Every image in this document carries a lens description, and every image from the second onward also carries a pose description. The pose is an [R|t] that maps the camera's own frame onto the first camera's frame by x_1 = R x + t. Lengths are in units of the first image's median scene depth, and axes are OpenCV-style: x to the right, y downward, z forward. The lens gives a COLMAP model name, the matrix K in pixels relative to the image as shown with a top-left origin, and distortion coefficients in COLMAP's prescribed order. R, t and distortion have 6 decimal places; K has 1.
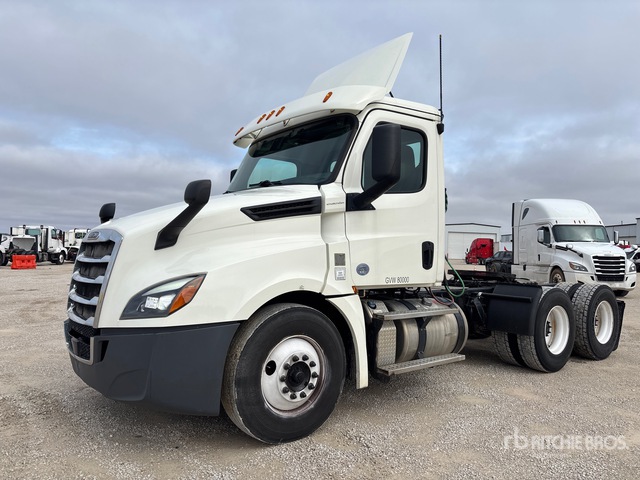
lens RADIAL K [[502.9, 0, 320.0], [0, 502.9, 240.0], [0, 0, 1]] dist [-0.009199, -0.002354]
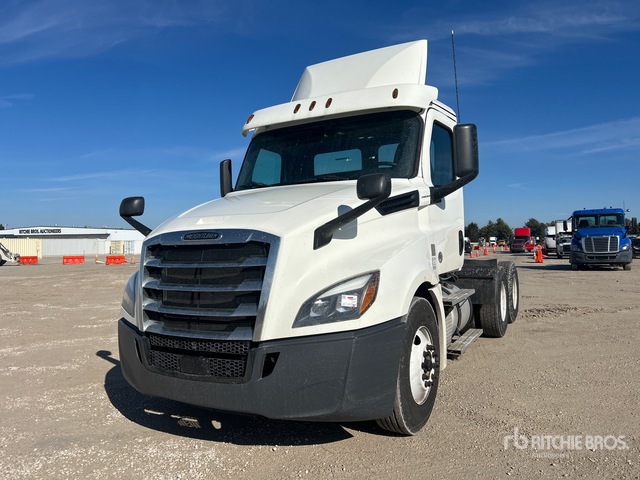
lens RADIAL K [[513.9, 0, 320.0], [0, 513.9, 240.0], [0, 0, 1]] dist [0.002789, 0.001321]
pose [[0.914901, -0.048541, 0.400748, -0.576595], [0.046009, 0.998814, 0.015945, -0.009421], [-0.401047, 0.003849, 0.916049, 0.103094]]
